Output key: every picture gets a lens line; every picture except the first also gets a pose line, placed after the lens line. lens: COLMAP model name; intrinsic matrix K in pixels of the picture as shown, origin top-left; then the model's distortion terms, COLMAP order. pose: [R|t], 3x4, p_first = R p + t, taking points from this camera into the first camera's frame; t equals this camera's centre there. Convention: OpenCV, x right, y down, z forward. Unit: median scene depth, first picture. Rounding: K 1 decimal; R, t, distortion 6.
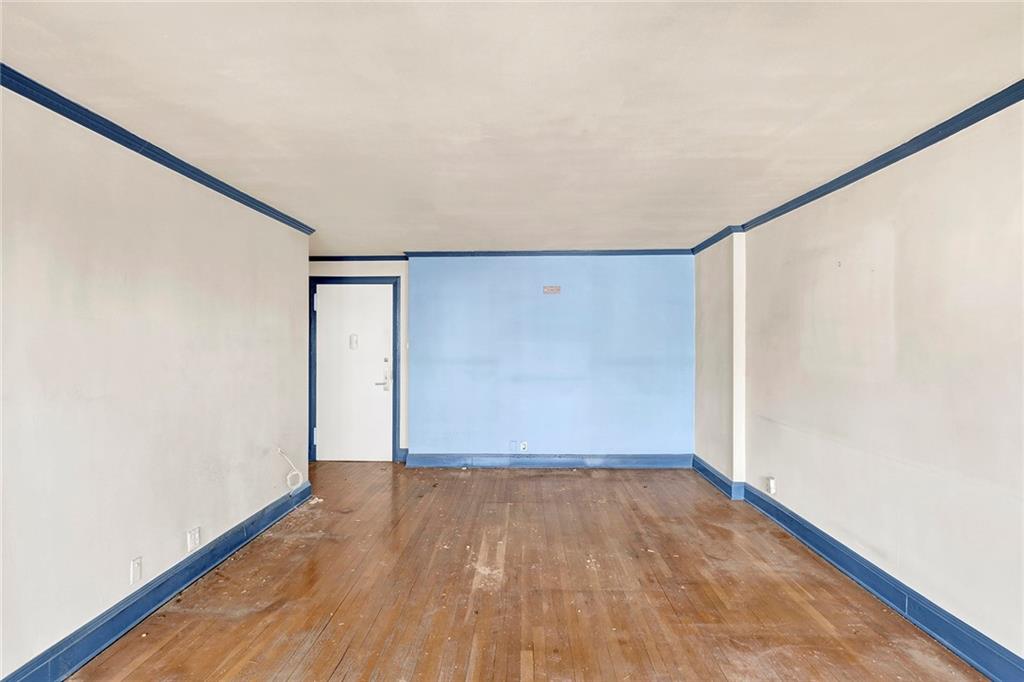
lens RADIAL K [[600.9, 0, 504.0], [0, 600.9, 336.8], [0, 0, 1]] dist [0.008947, -0.006626]
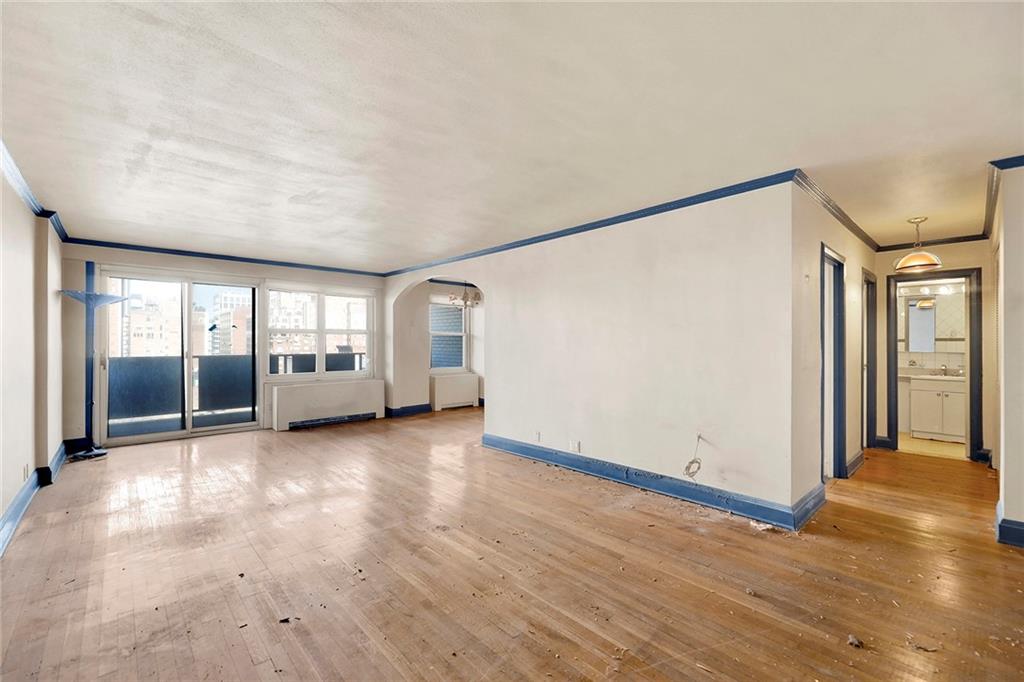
lens RADIAL K [[427.2, 0, 516.2], [0, 427.2, 341.7], [0, 0, 1]] dist [0.004796, -0.003760]
pose [[-0.697728, 0.000283, -0.716363, 0.425839], [0.008751, 0.999929, -0.008128, 0.047682], [0.716310, -0.011940, -0.697680, 1.601165]]
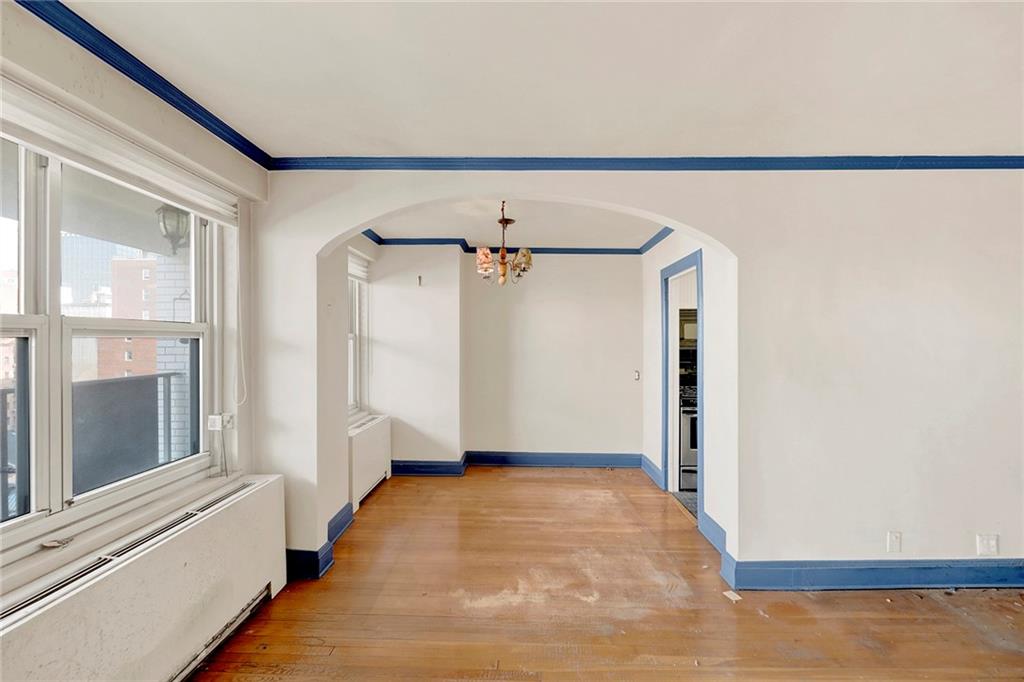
lens RADIAL K [[427.2, 0, 524.1], [0, 427.2, 349.5], [0, 0, 1]] dist [0.004796, -0.003760]
pose [[0.020580, 0.017553, -0.999634, 0.136188], [0.010921, 0.999782, 0.017781, 0.003826], [0.999729, -0.011283, 0.020384, 0.232275]]
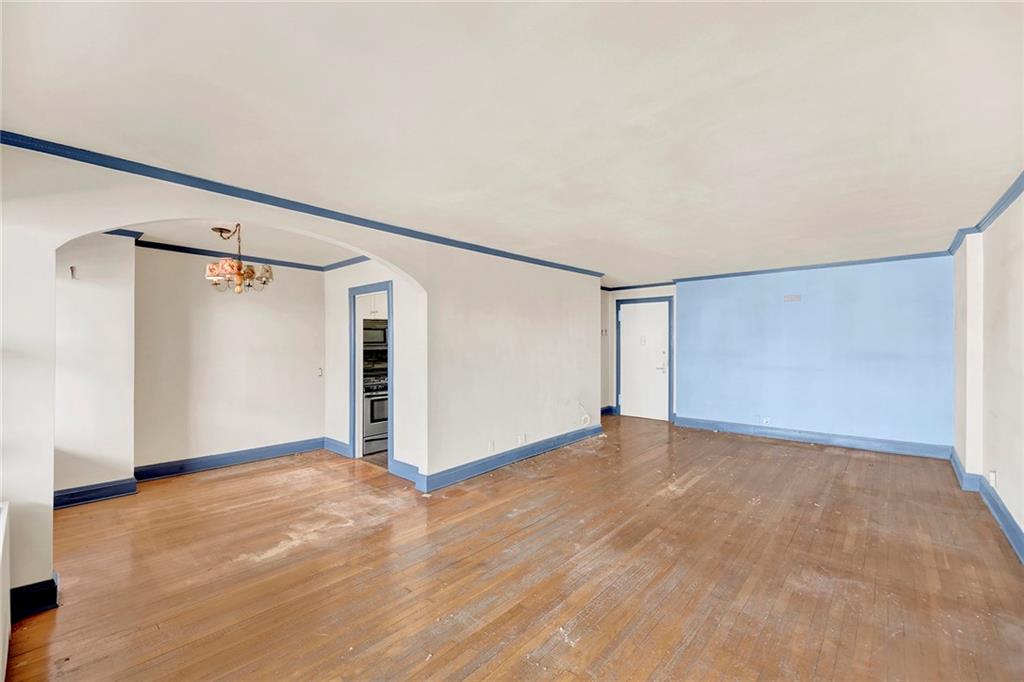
lens RADIAL K [[427.2, 0, 503.7], [0, 427.2, 343.4], [0, 0, 1]] dist [0.004796, -0.003760]
pose [[0.763841, -0.000310, -0.645404, 0.335863], [0.010991, 0.999861, 0.012528, -0.003912], [0.645311, -0.016663, 0.763739, -0.116463]]
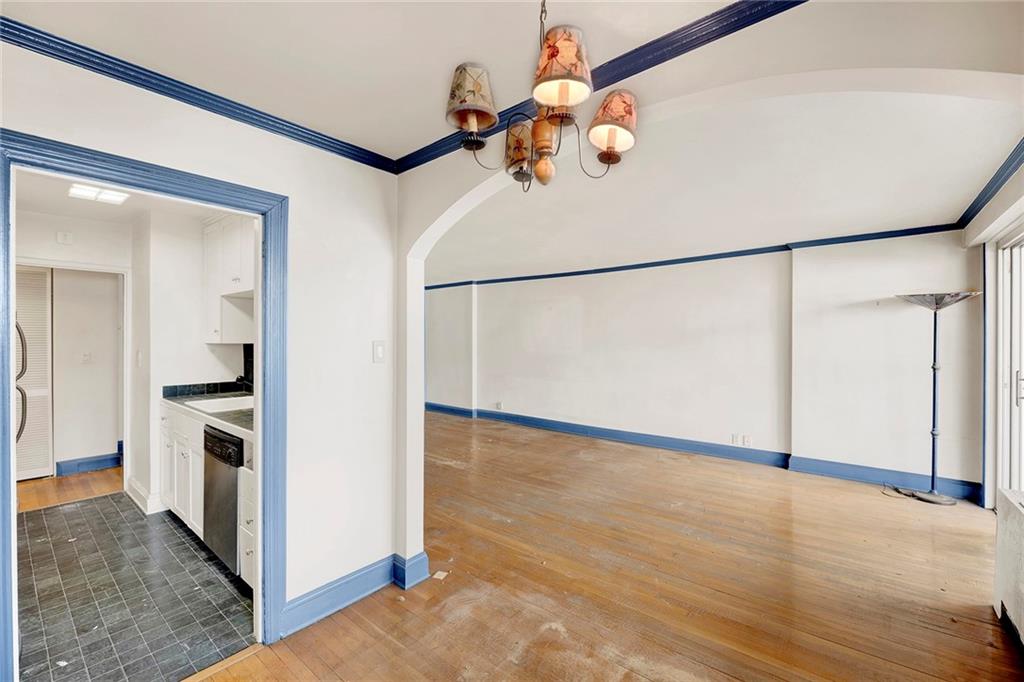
lens RADIAL K [[427.2, 0, 519.1], [0, 427.2, 344.9], [0, 0, 1]] dist [0.004796, -0.003760]
pose [[0.596129, -0.004501, 0.802876, -0.919587], [-0.012944, 0.999800, 0.015216, 0.004532], [-0.802784, -0.019464, 0.595952, 0.056154]]
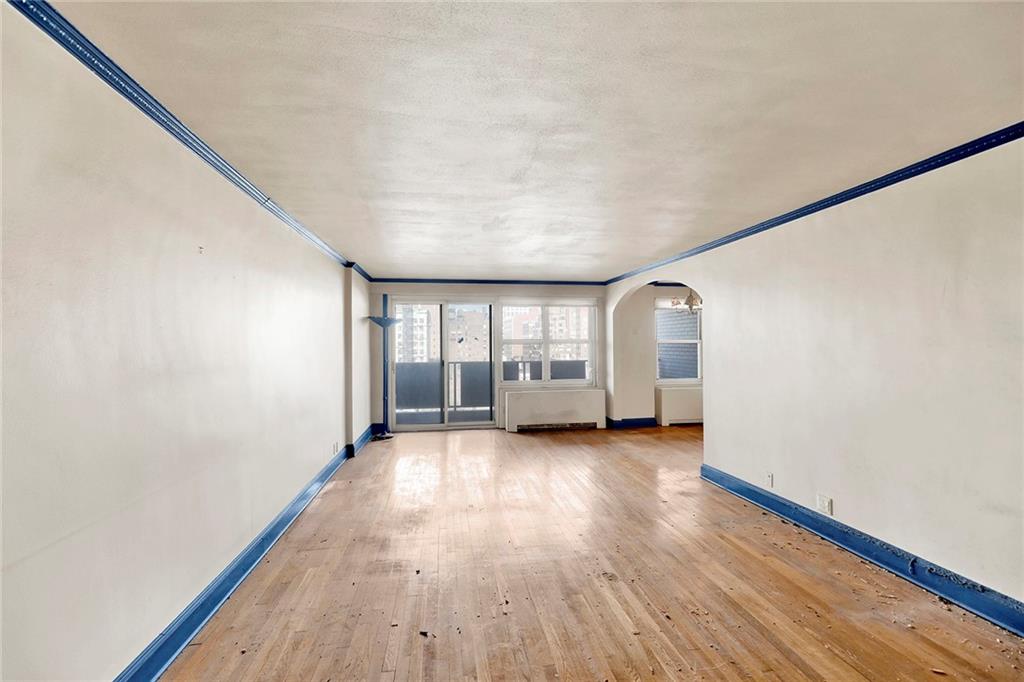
lens RADIAL K [[427.2, 0, 516.6], [0, 427.2, 340.0], [0, 0, 1]] dist [0.004796, -0.003760]
pose [[-0.978975, 0.004648, -0.203927, 0.248667], [0.008561, 0.999796, -0.018311, 0.013707], [0.203800, -0.019672, -0.978815, 1.604246]]
